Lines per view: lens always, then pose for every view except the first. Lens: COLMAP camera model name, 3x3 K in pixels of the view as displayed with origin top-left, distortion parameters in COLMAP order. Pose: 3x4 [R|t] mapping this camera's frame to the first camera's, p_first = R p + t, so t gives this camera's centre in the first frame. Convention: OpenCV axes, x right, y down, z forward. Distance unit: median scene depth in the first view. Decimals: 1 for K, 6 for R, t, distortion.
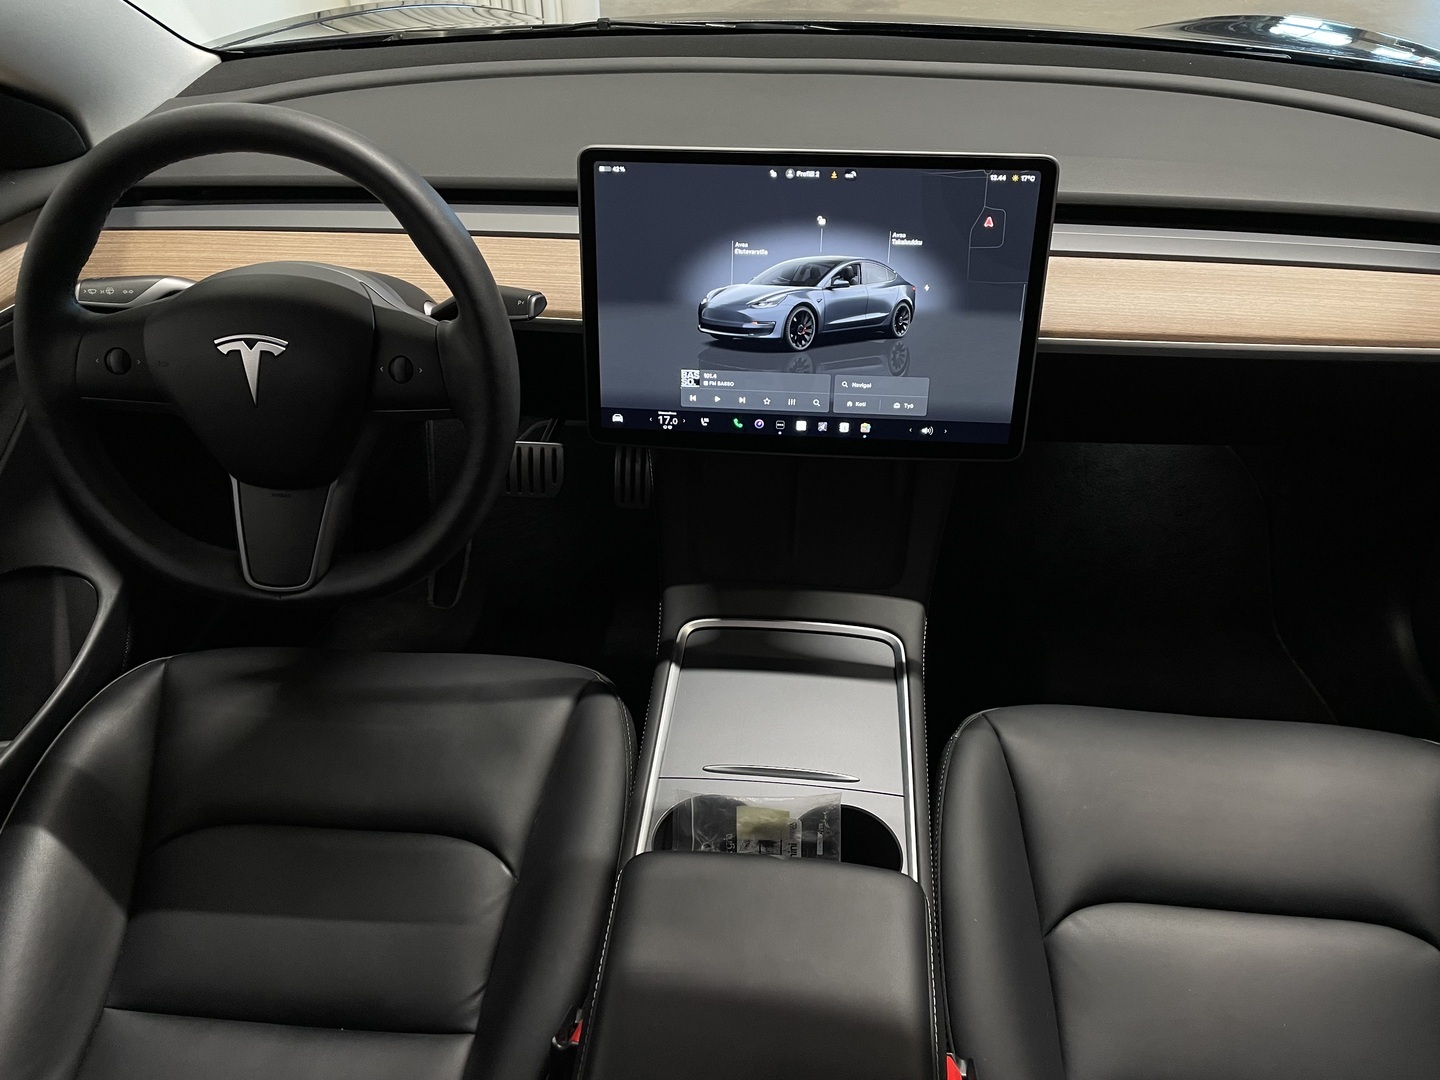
lens RADIAL K [[1067.8, 0, 728.7], [0, 1067.8, 540.4], [0, 0, 1]] dist [0.056336, -0.042769]
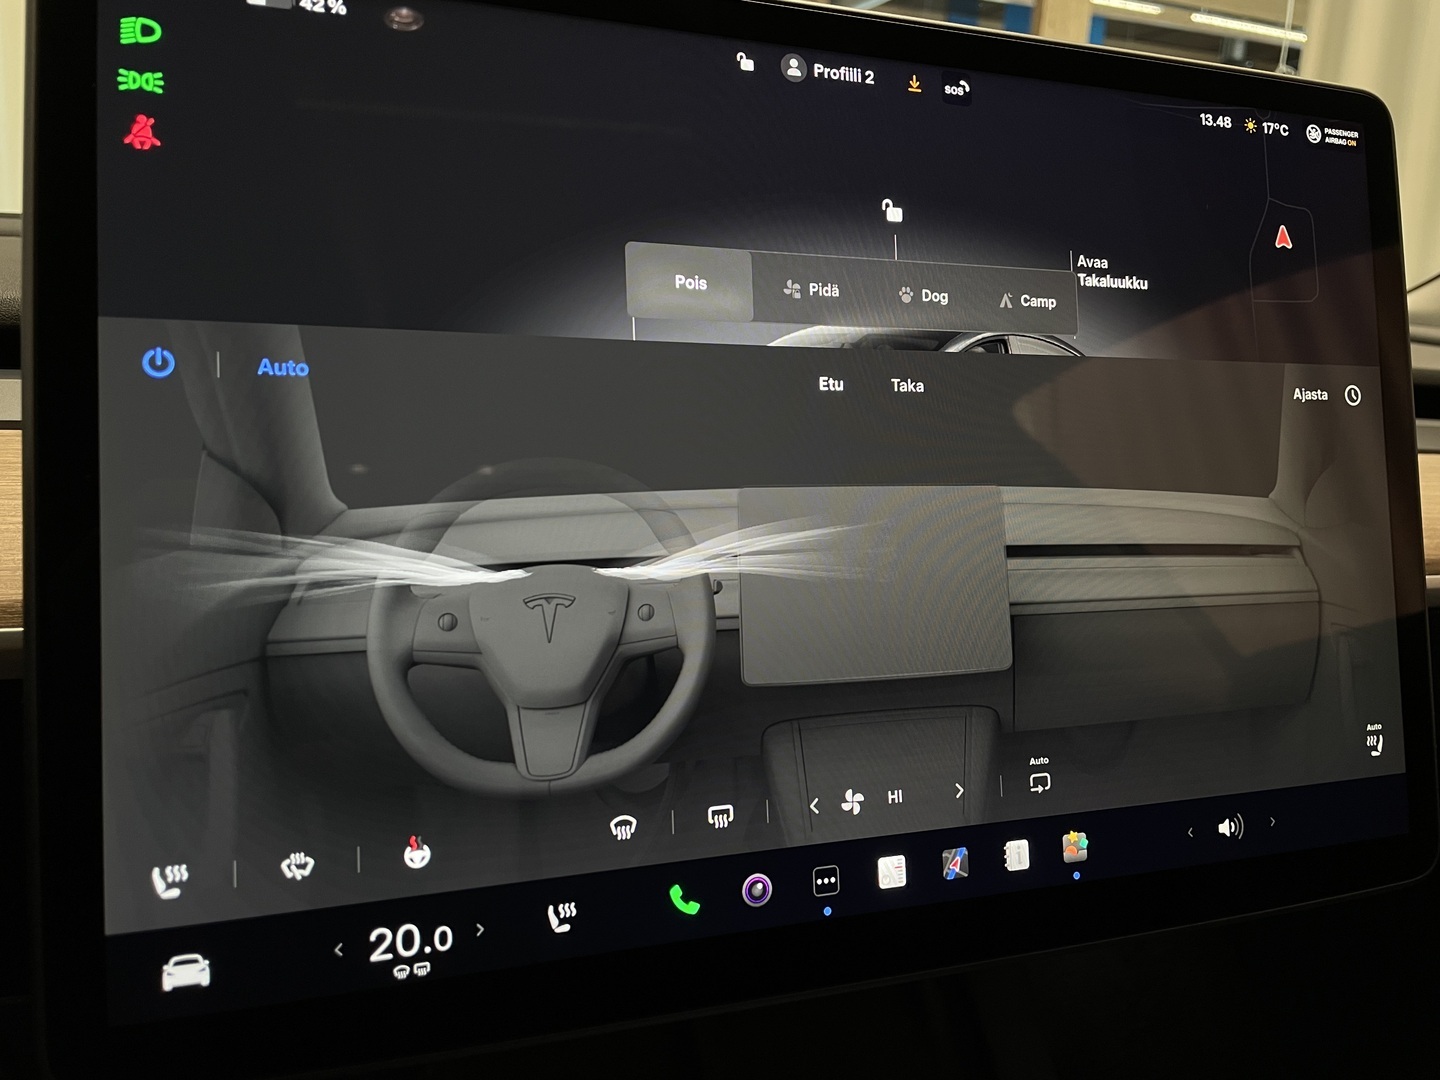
lens RADIAL K [[1067.8, 0, 709.6], [0, 1067.8, 538.9], [0, 0, 1]] dist [0.056336, -0.042769]
pose [[0.910061, -0.032253, 0.413217, -0.098668], [0.205864, 0.900472, -0.383106, -0.089769], [-0.359734, 0.433717, 0.826124, 0.759324]]
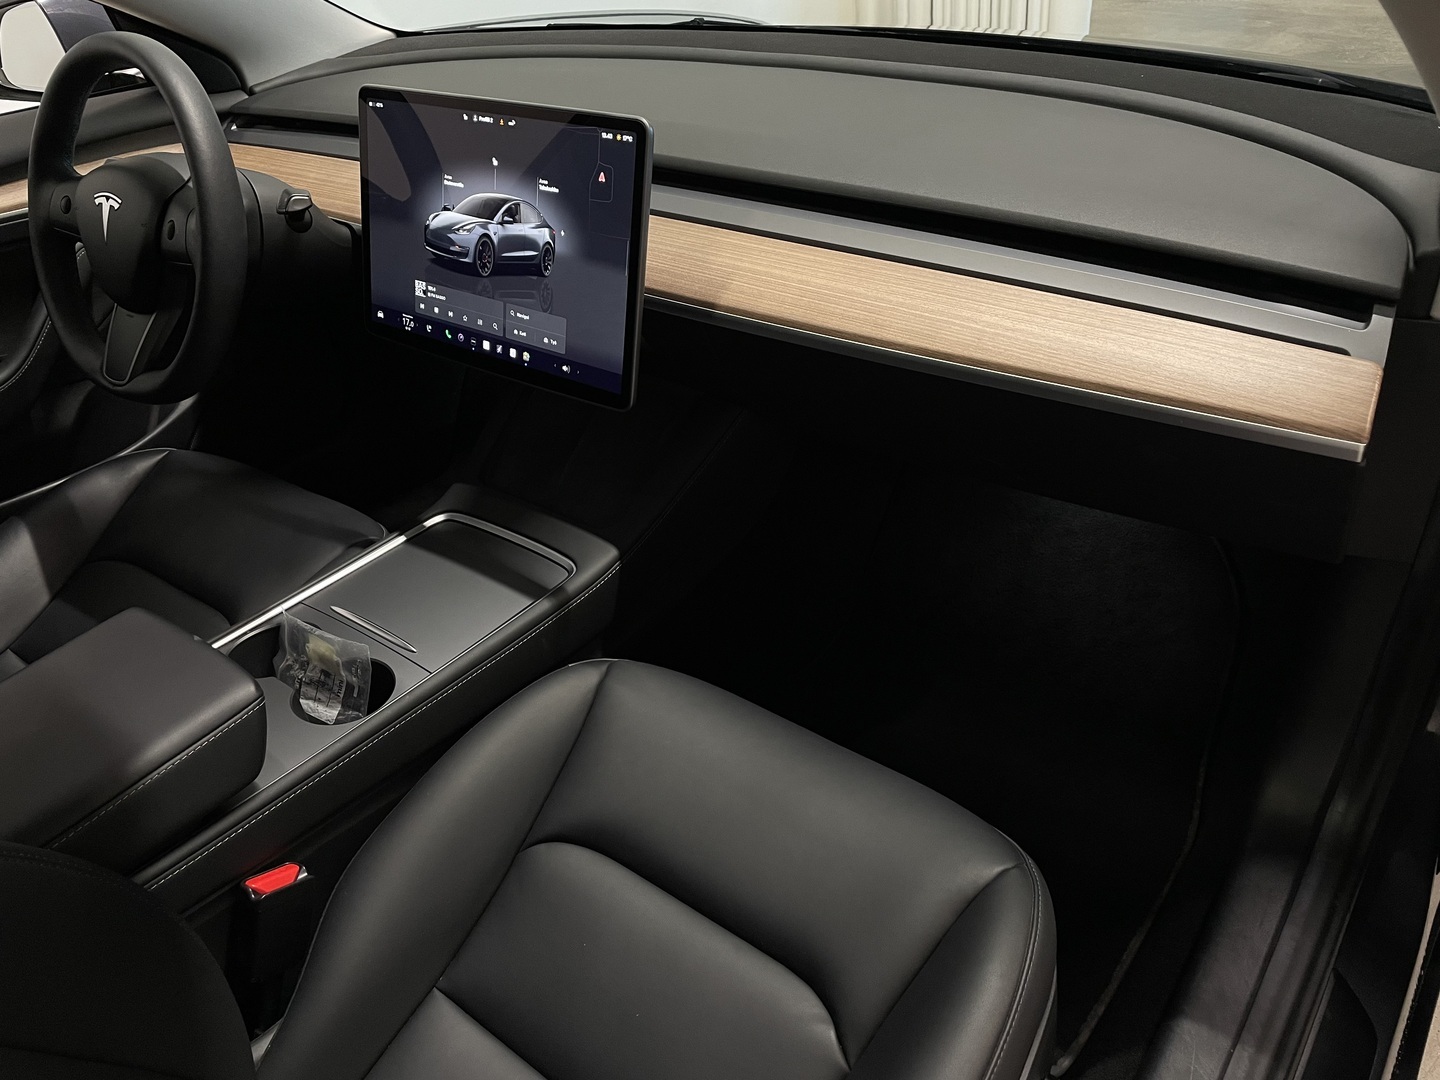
lens RADIAL K [[1067.8, 0, 704.5], [0, 1067.8, 531.0], [0, 0, 1]] dist [0.056336, -0.042769]
pose [[0.847212, 0.251708, -0.467841, 0.870144], [-0.272090, 0.961952, 0.024821, -0.009299], [0.456288, 0.106266, 0.883464, 0.128098]]
